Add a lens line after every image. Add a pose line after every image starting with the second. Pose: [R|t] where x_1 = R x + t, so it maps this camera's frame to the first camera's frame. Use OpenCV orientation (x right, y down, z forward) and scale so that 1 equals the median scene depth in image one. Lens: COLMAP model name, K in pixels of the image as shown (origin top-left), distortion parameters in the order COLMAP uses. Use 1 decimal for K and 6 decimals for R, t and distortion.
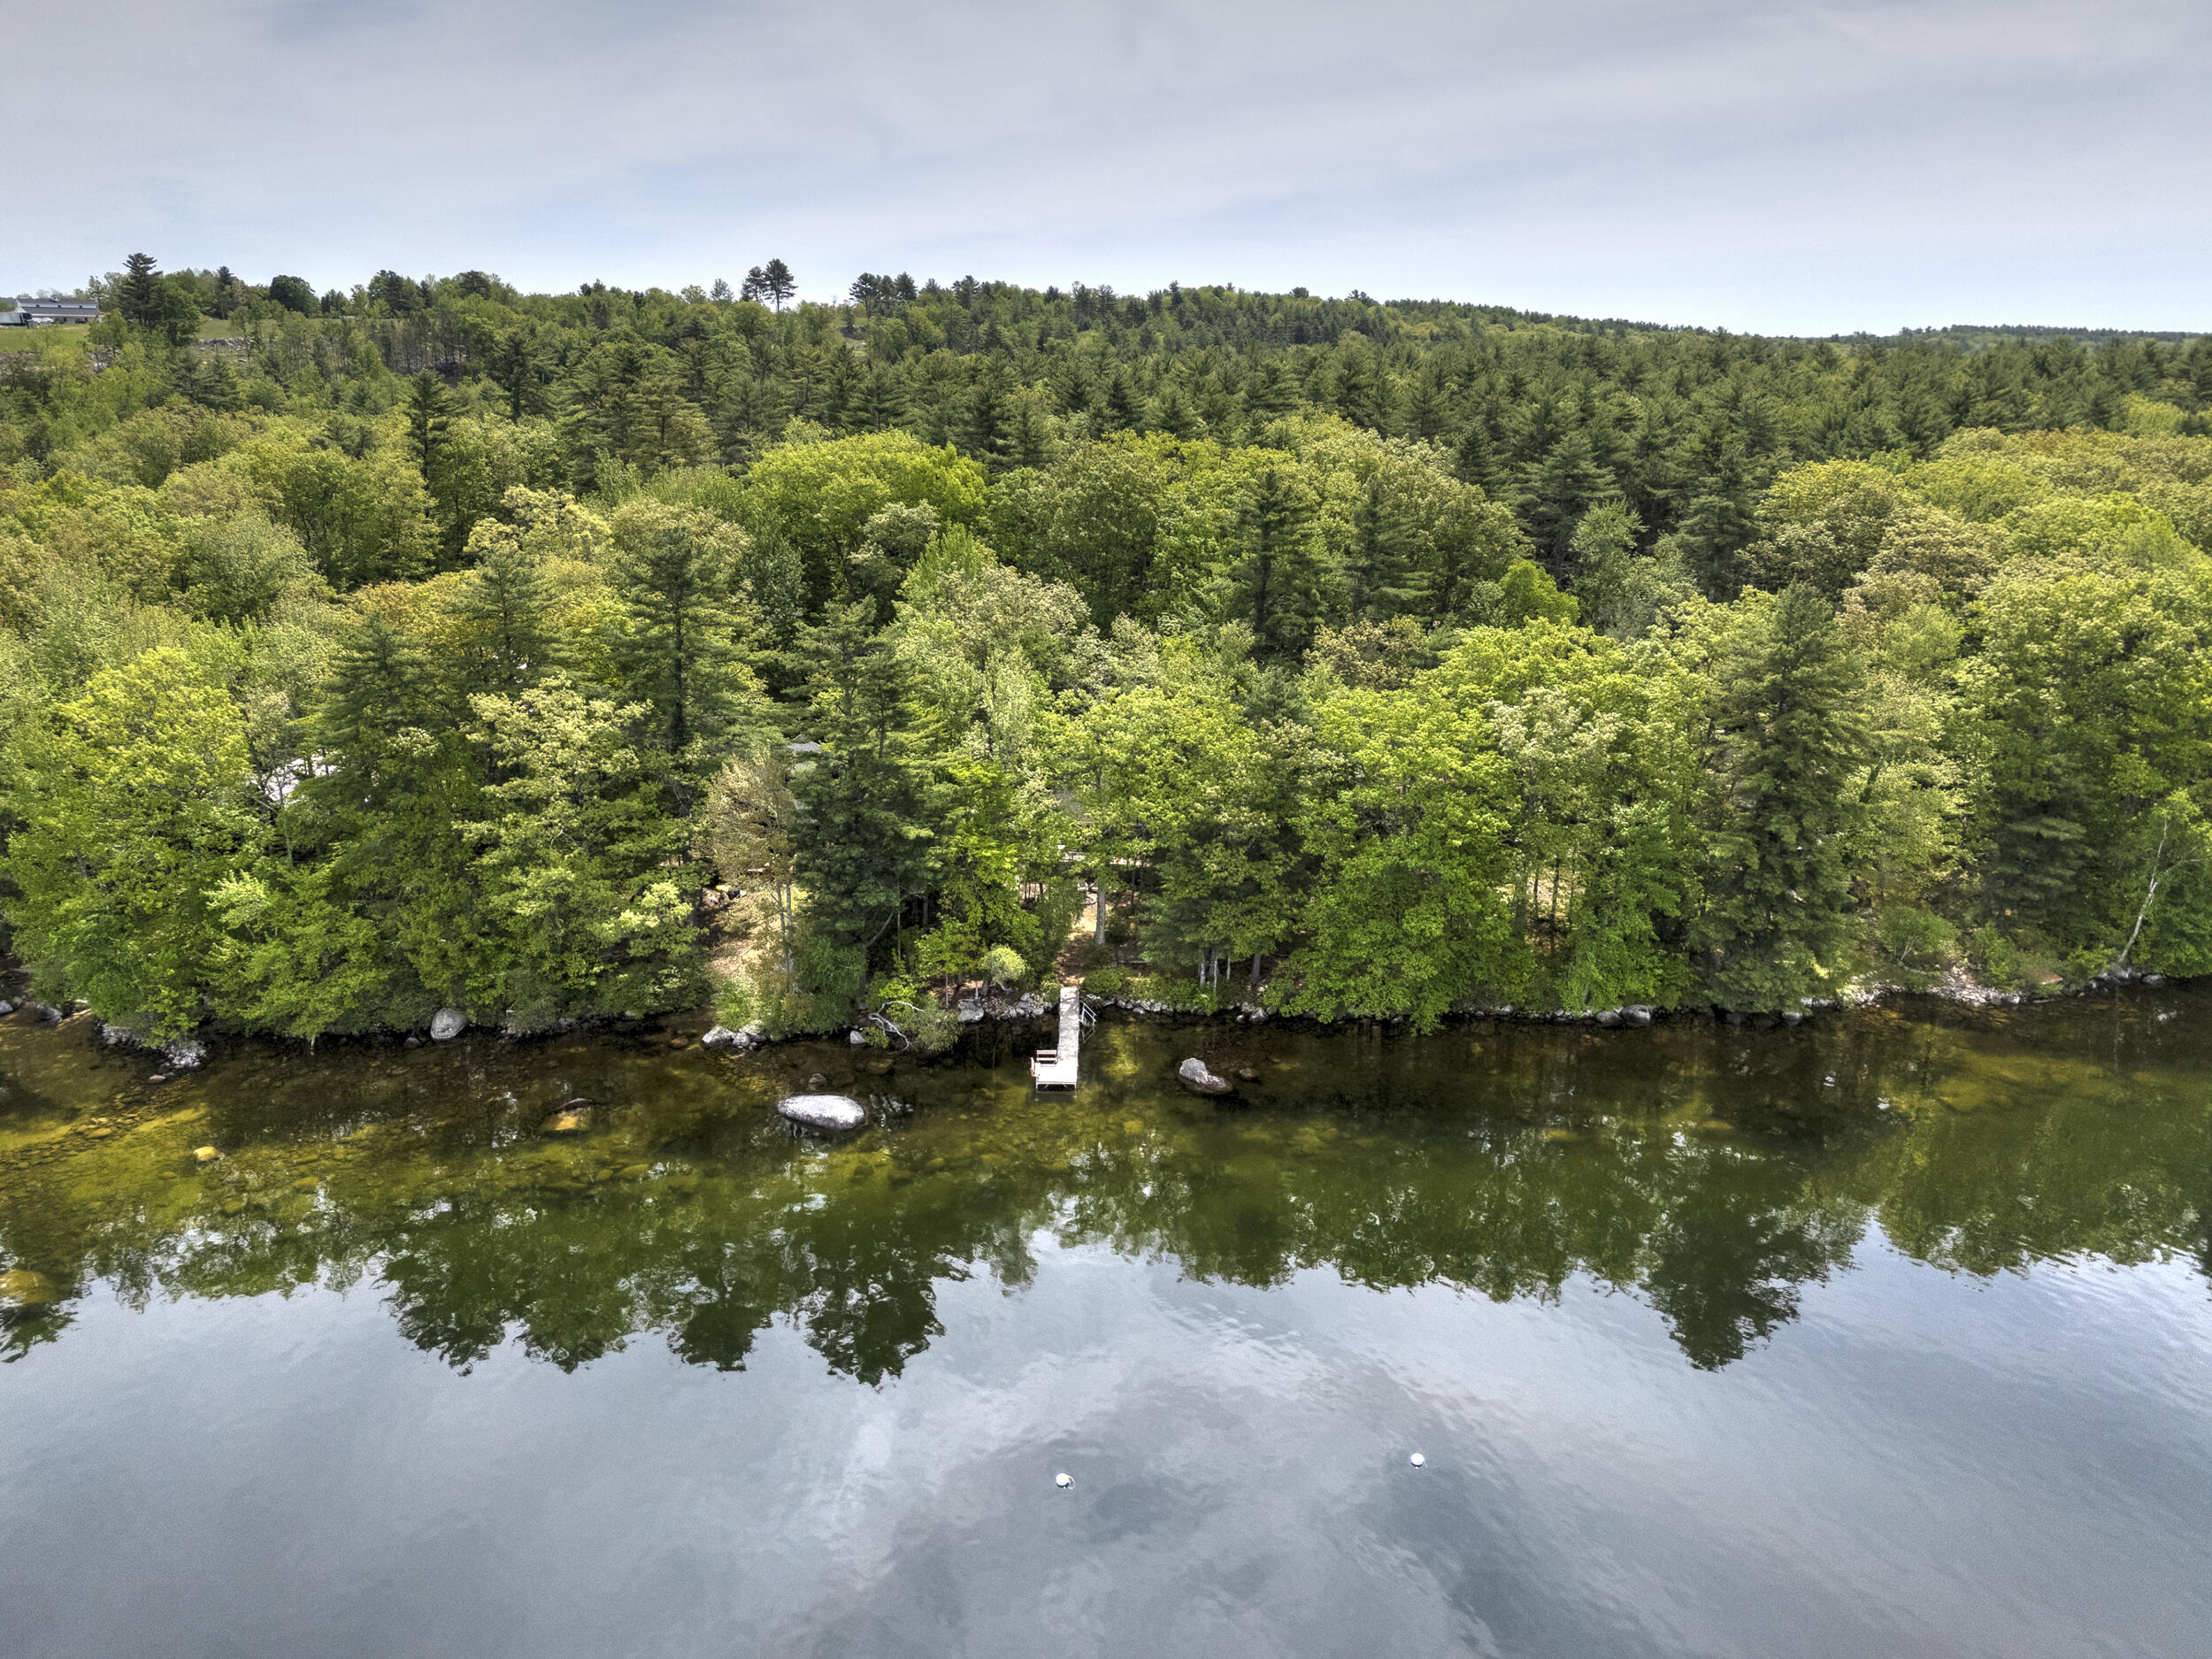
lens RADIAL K [[1611.1, 0, 1111.8], [0, 1611.1, 811.4], [0, 0, 1]] dist [0.067290, -0.068721]
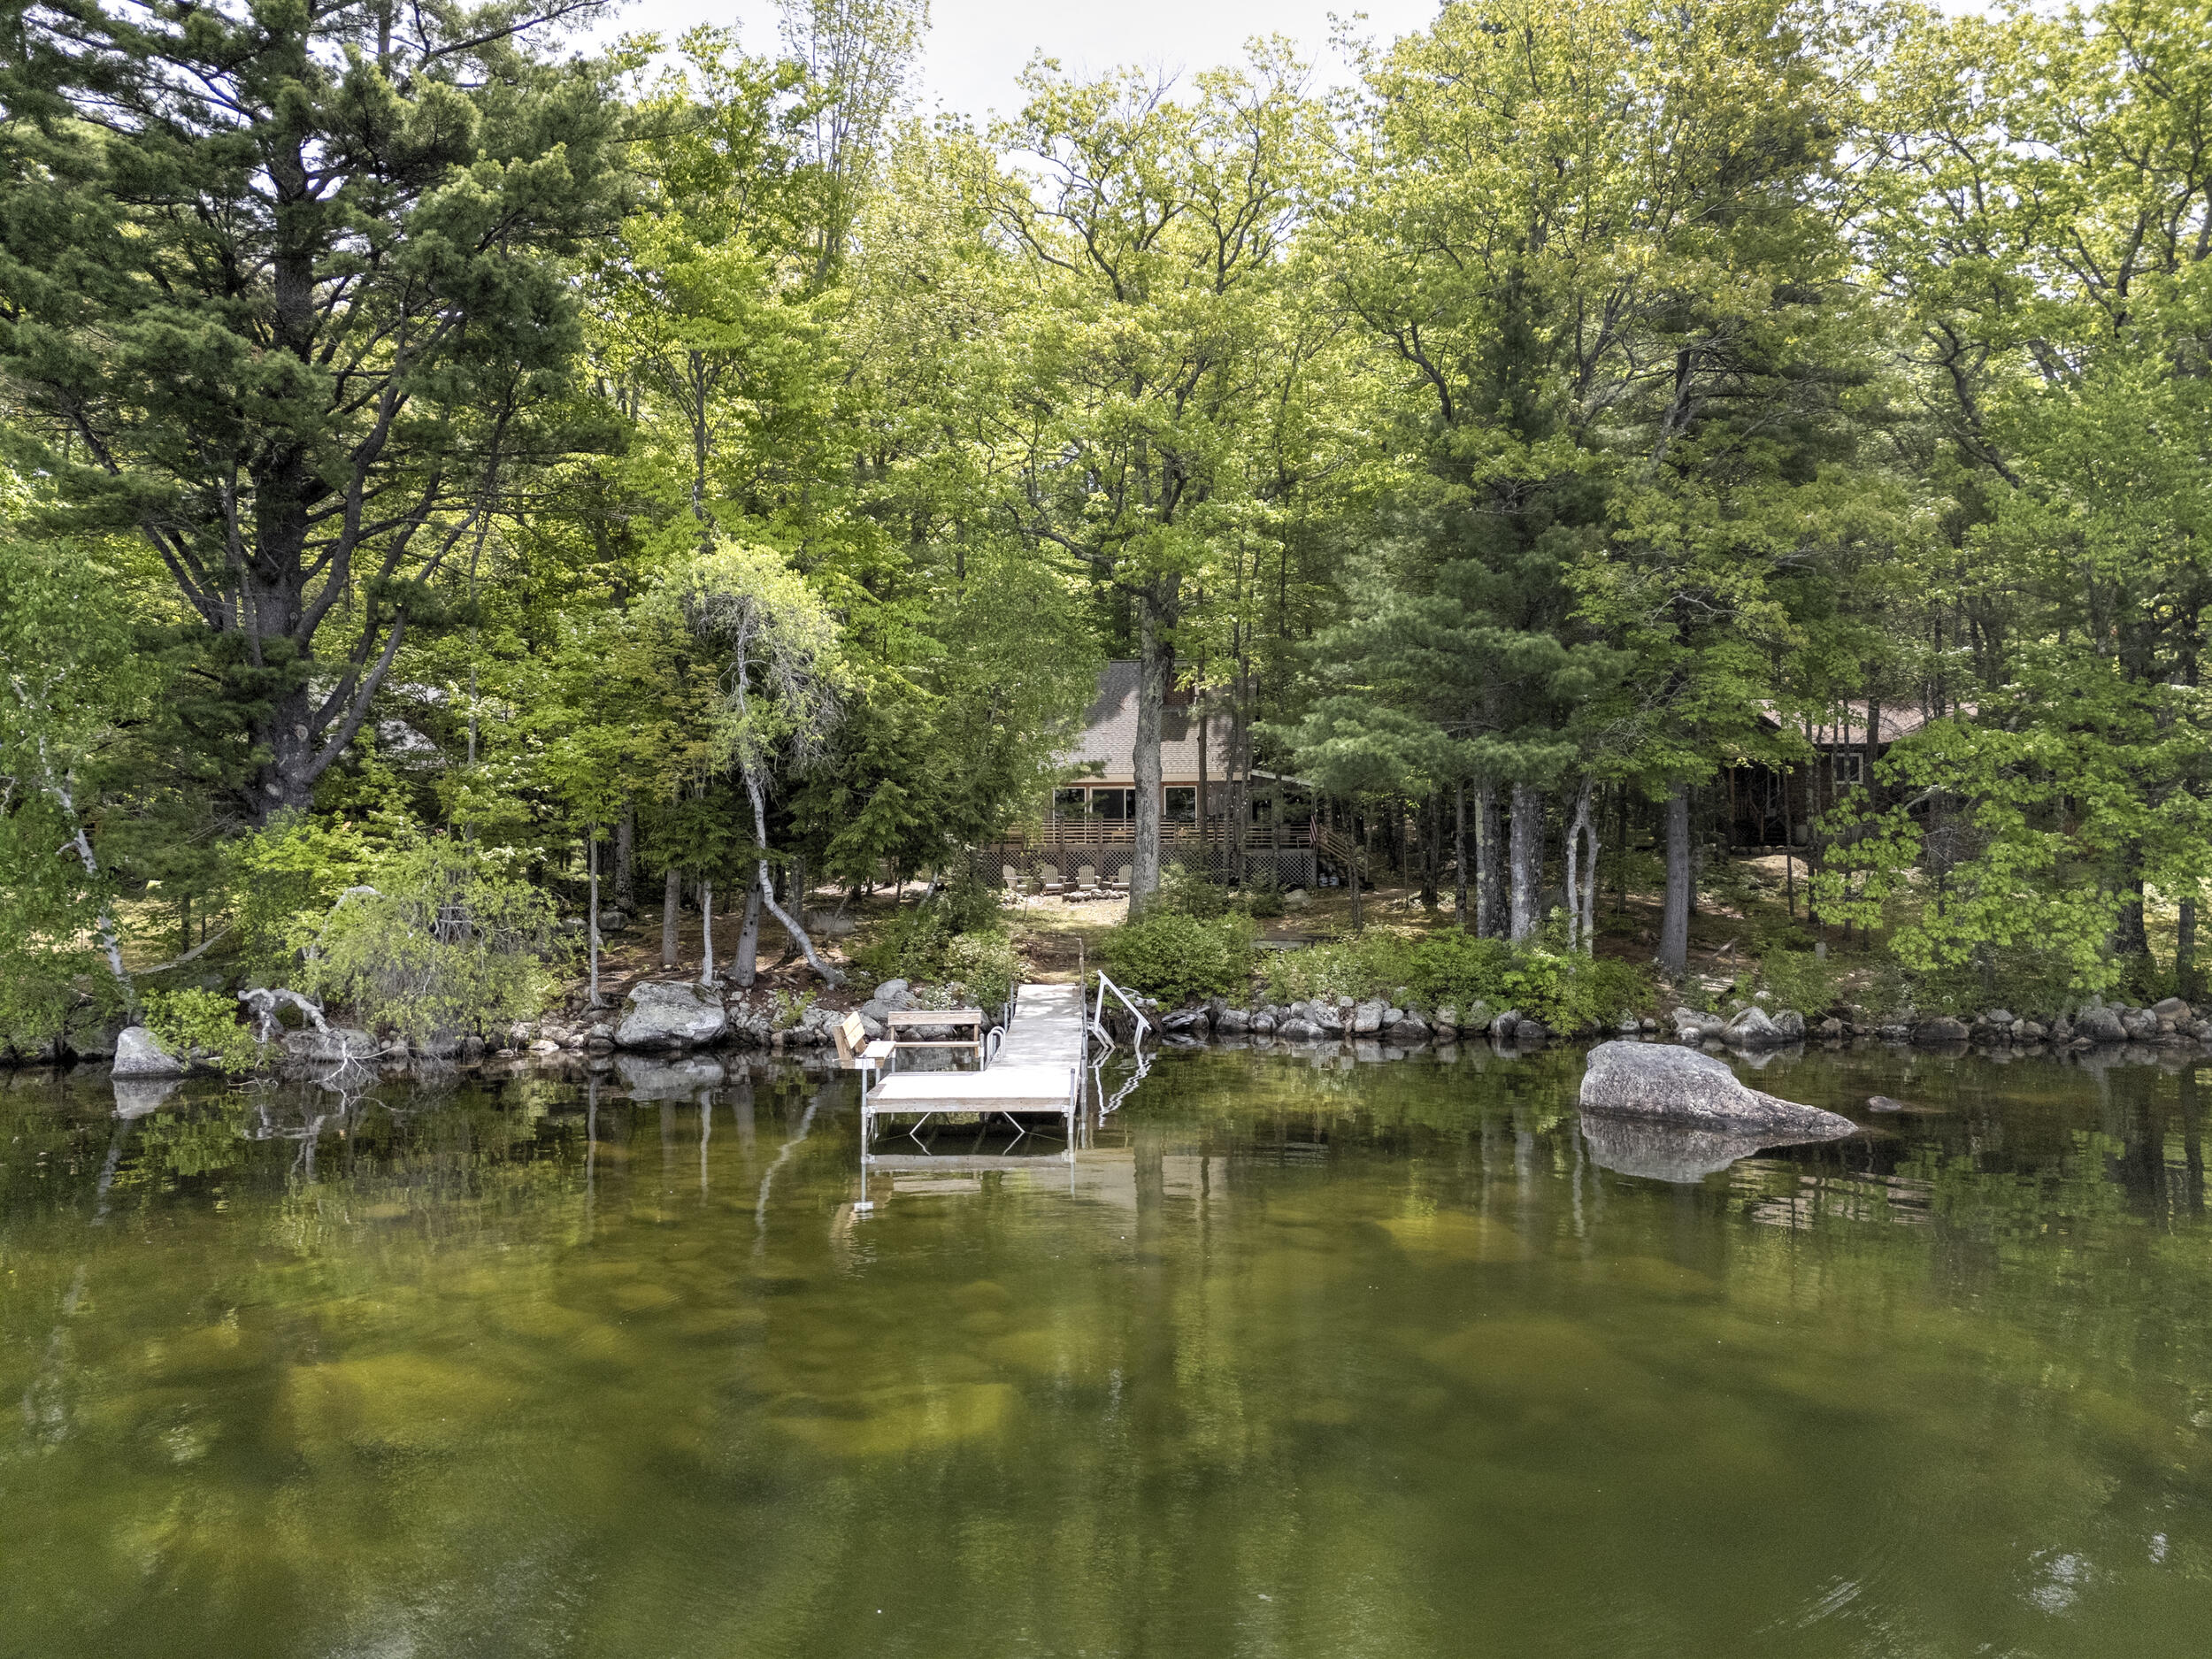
lens RADIAL K [[1611.1, 0, 1105.5], [0, 1611.1, 819.9], [0, 0, 1]] dist [0.067290, -0.068721]
pose [[0.999924, -0.012232, 0.001483, -0.017032], [0.012069, 0.948012, -0.318005, 0.181397], [0.002484, 0.317999, 0.948088, 0.746720]]
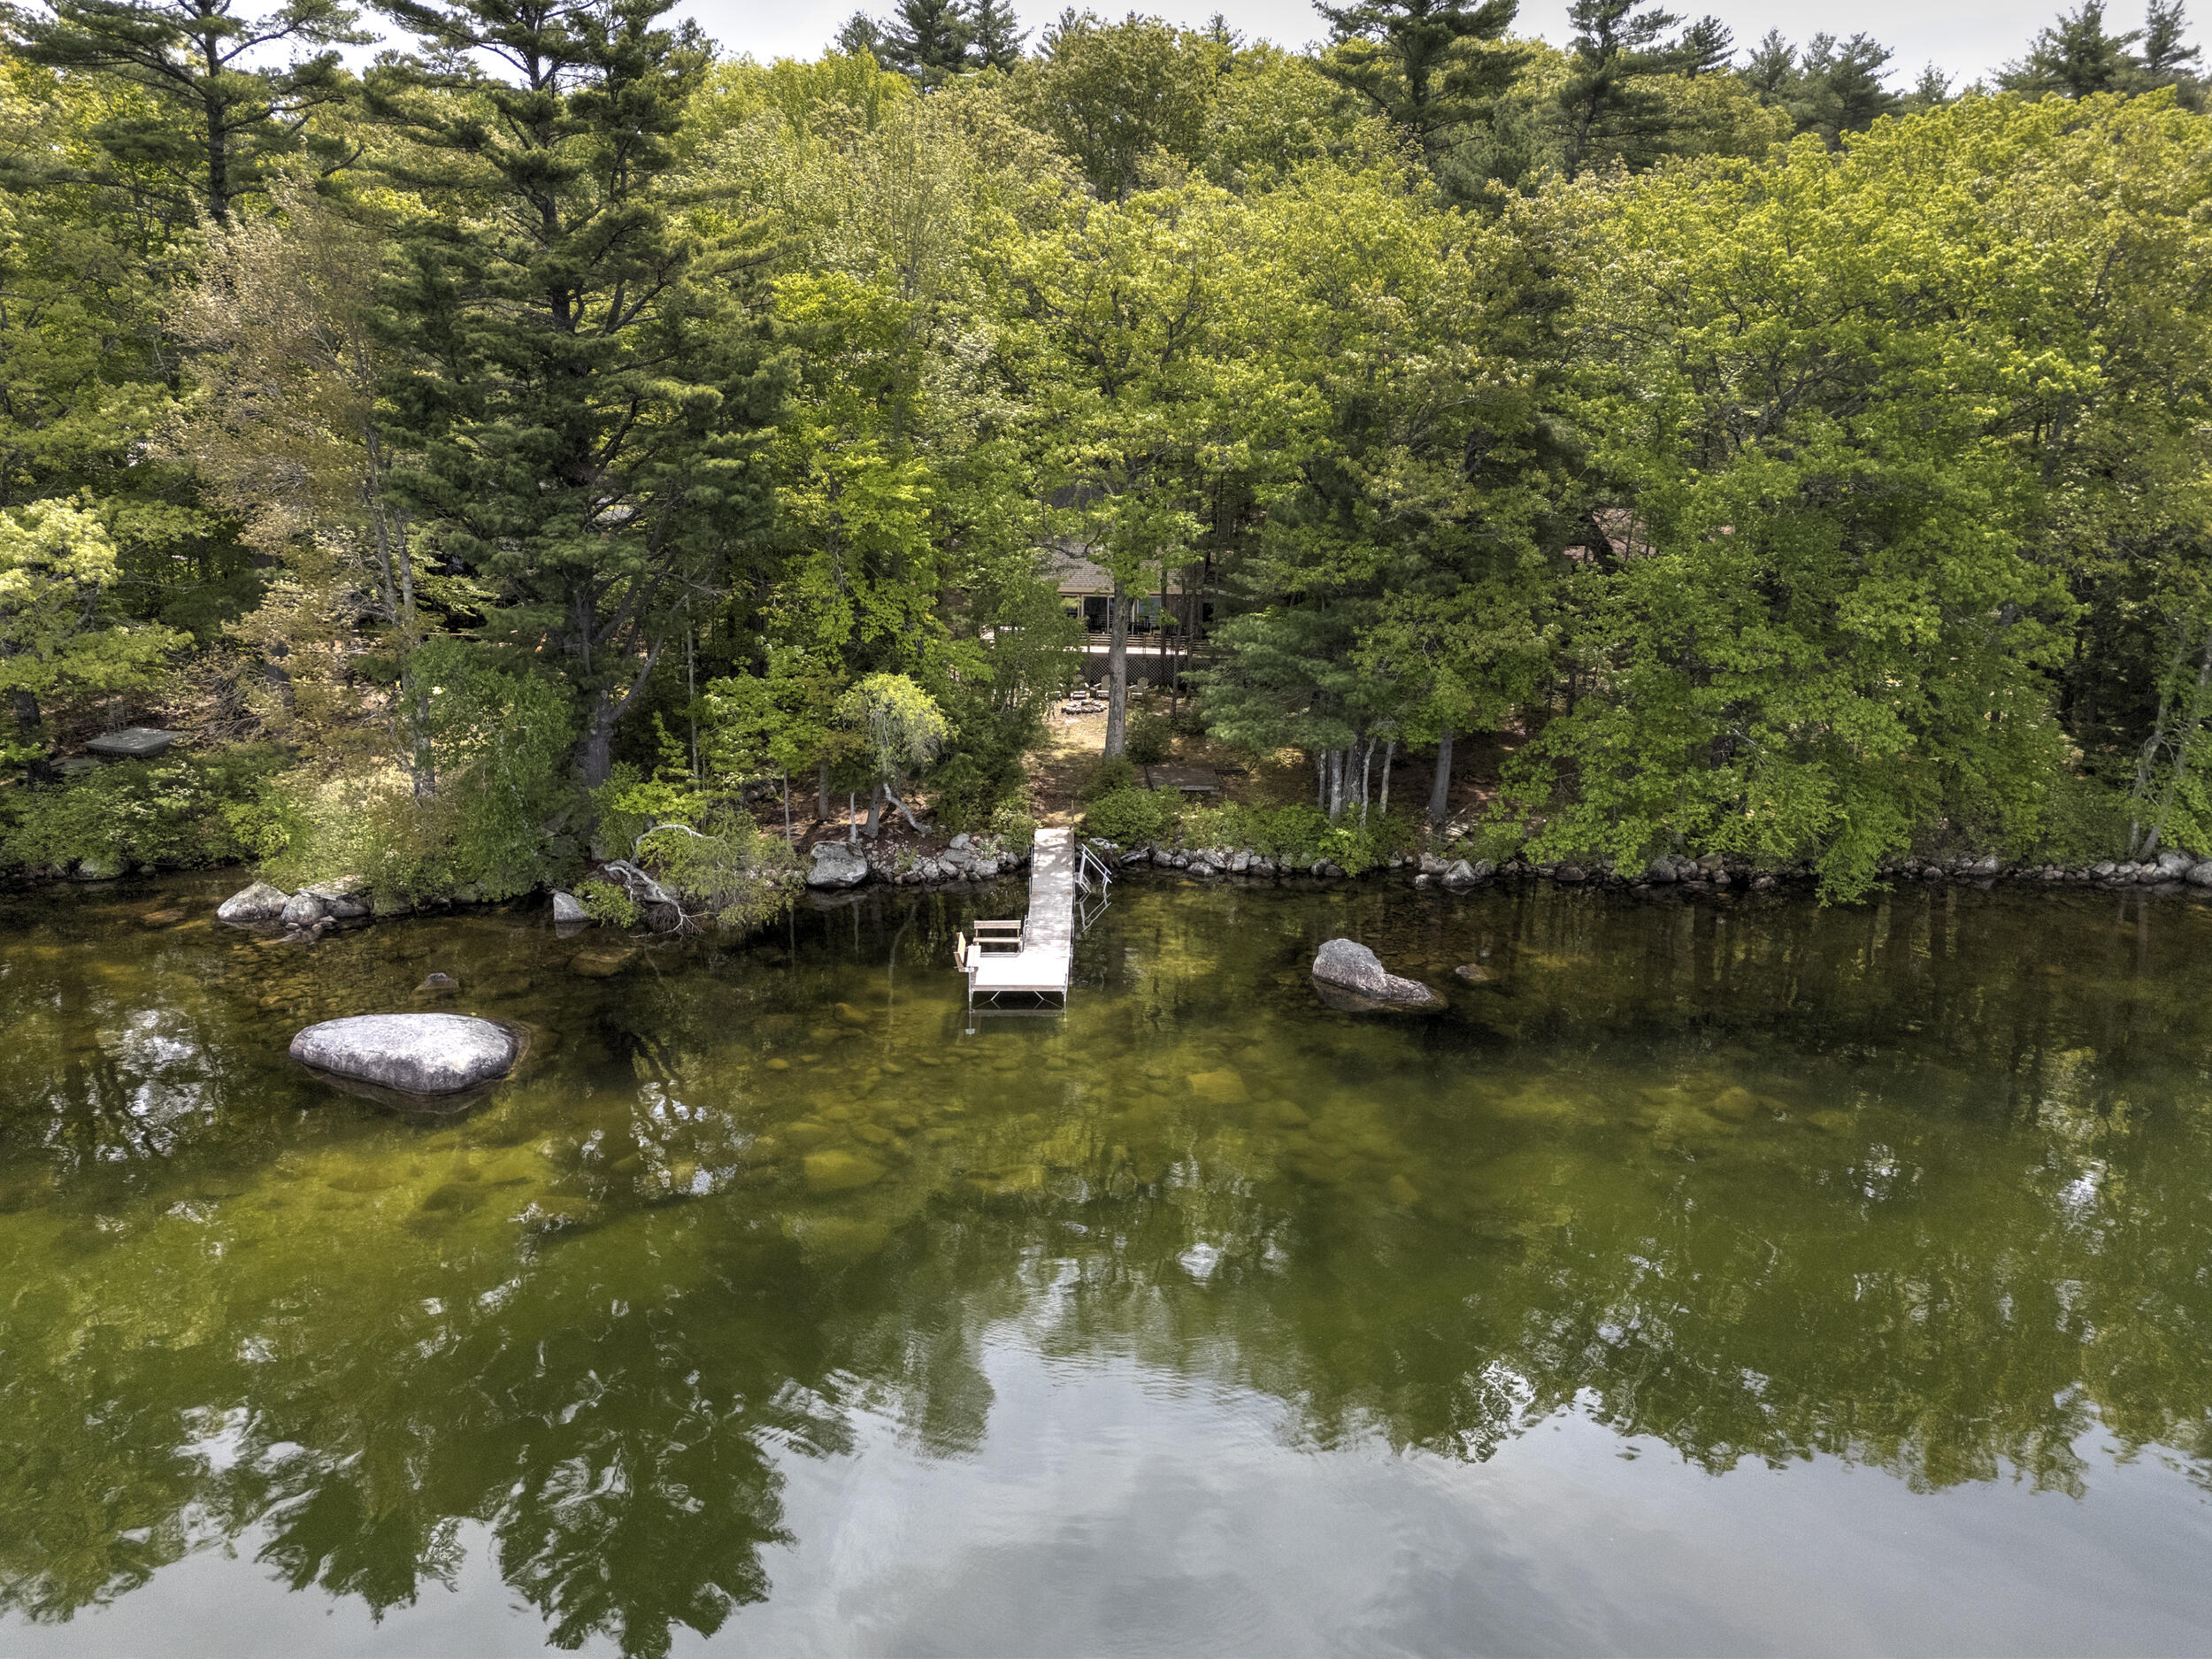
lens RADIAL K [[1611.1, 0, 1099.6], [0, 1611.1, 846.5], [0, 0, 1]] dist [0.067290, -0.068721]
pose [[0.999984, -0.003515, -0.004399, -0.011015], [0.003438, 0.999842, -0.017450, 0.128436], [0.004460, 0.017435, 0.999838, 0.544750]]
